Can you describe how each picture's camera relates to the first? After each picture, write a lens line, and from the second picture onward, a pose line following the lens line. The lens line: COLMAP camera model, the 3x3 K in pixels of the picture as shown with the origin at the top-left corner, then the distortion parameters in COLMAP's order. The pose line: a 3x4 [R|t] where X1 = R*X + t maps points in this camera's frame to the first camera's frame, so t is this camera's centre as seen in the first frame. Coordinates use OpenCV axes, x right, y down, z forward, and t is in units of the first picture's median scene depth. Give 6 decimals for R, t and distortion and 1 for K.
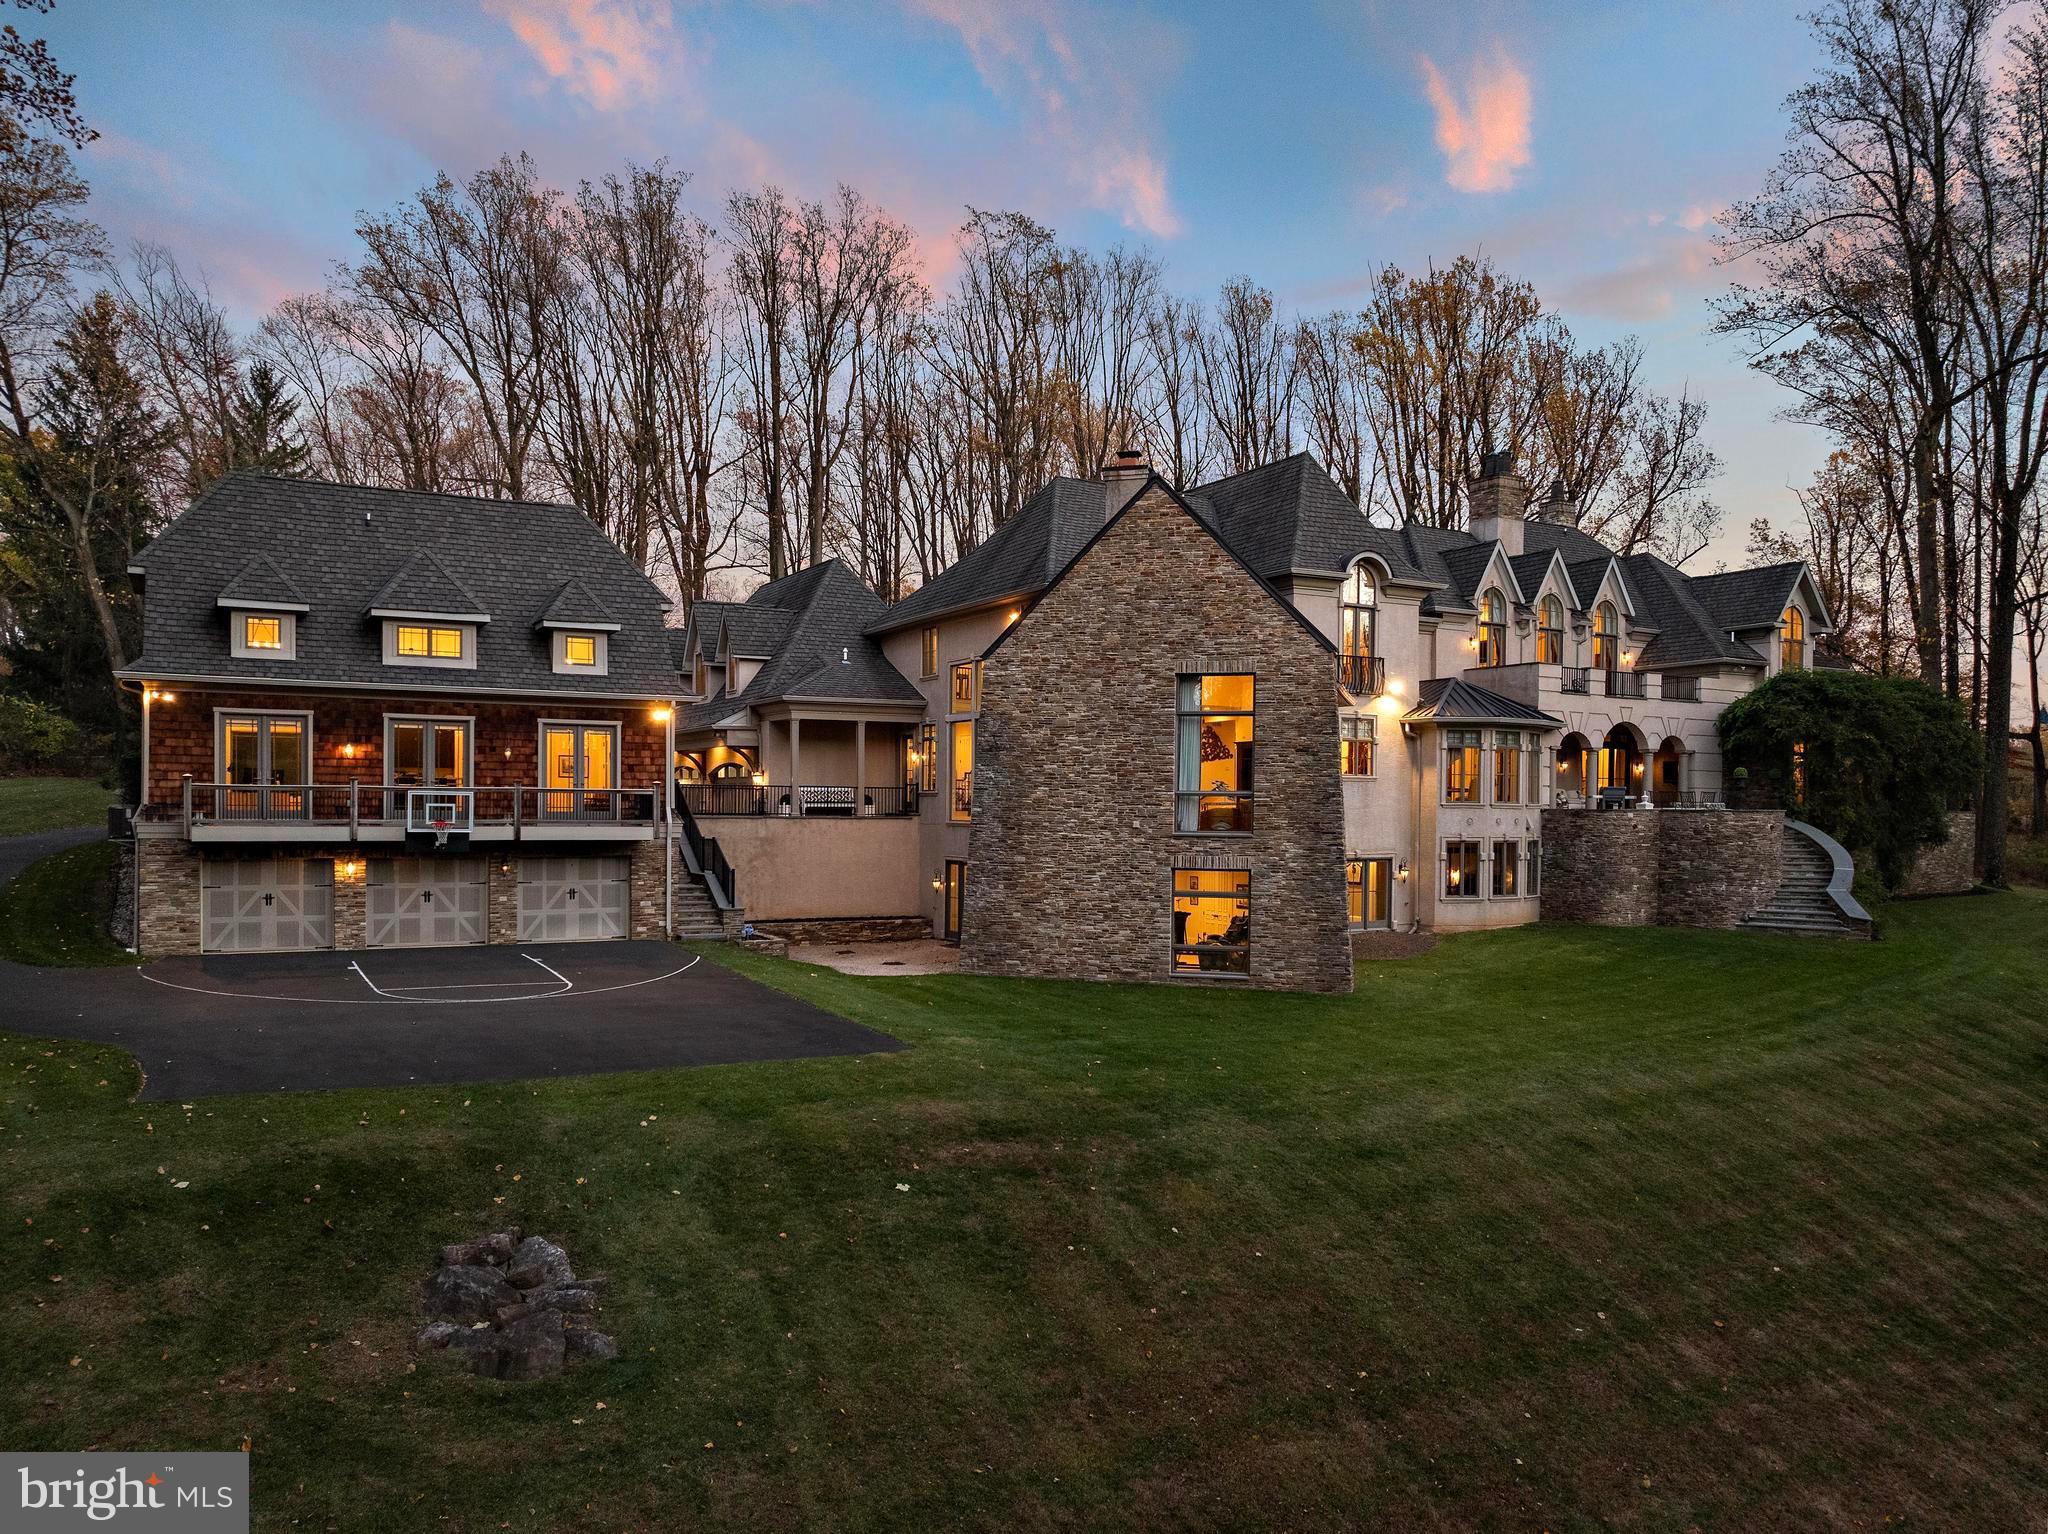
lens RADIAL K [[1427.6, 0, 1072.0], [0, 1427.6, 835.2], [0, 0, 1]] dist [-0.009367, -0.004876]
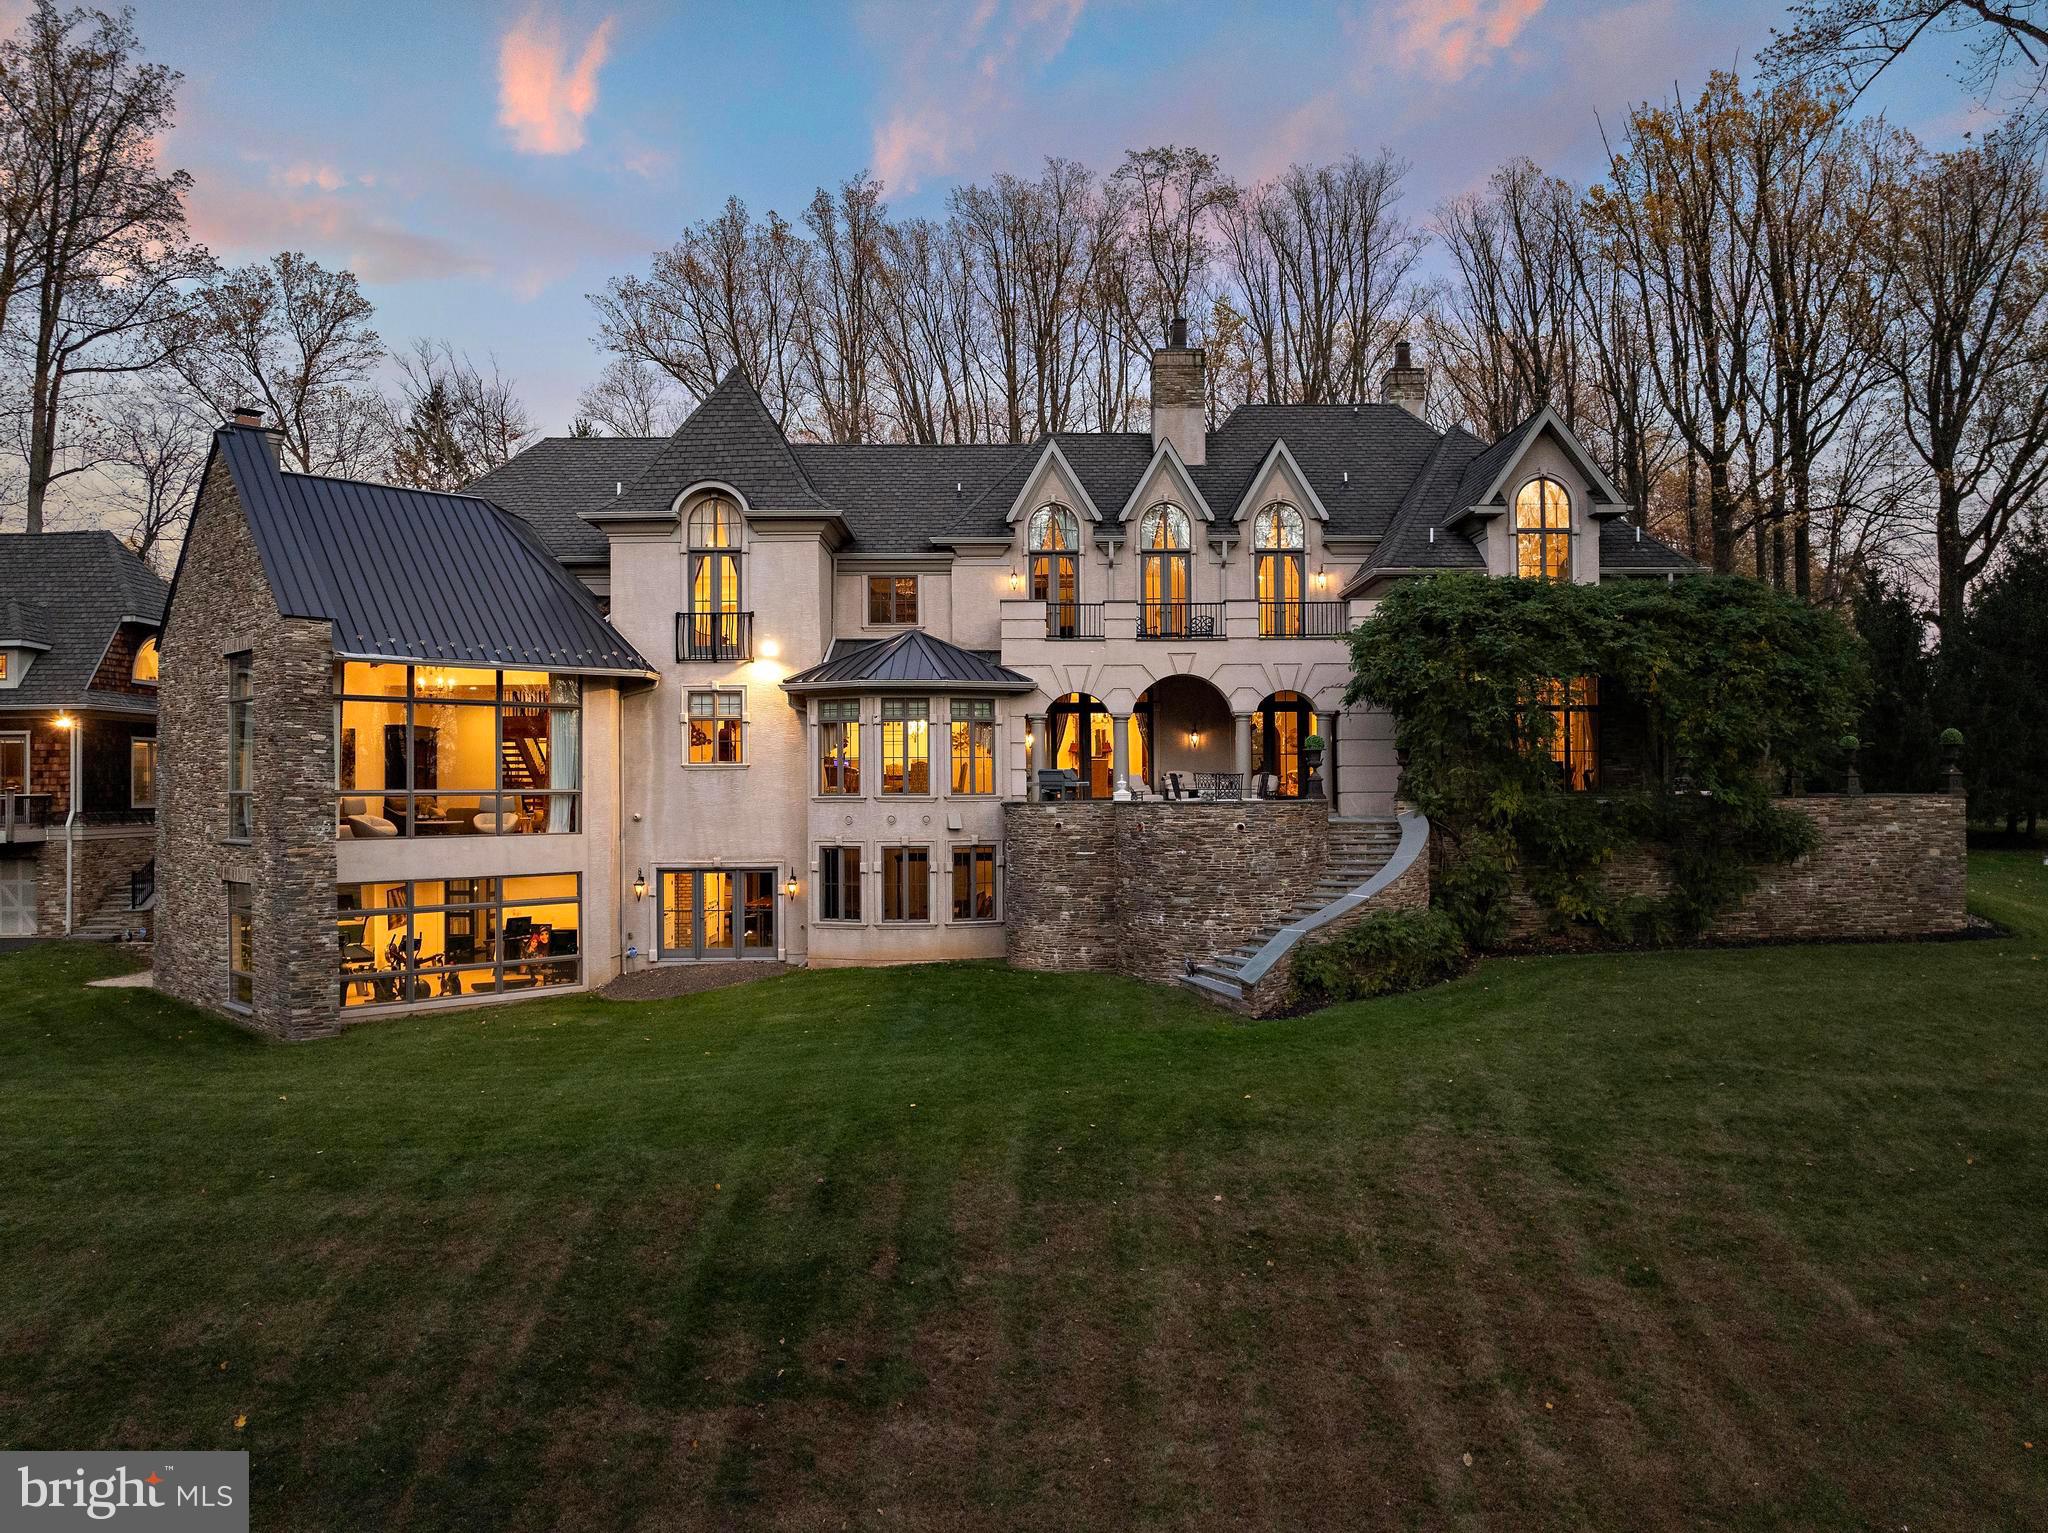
lens RADIAL K [[1427.6, 0, 1024.2], [0, 1427.6, 765.3], [0, 0, 1]] dist [-0.009367, -0.004876]
pose [[0.866034, -0.021435, -0.499526, 0.732844], [0.004042, 0.999348, -0.035874, -0.011293], [0.499969, 0.029049, 0.865556, 0.392966]]
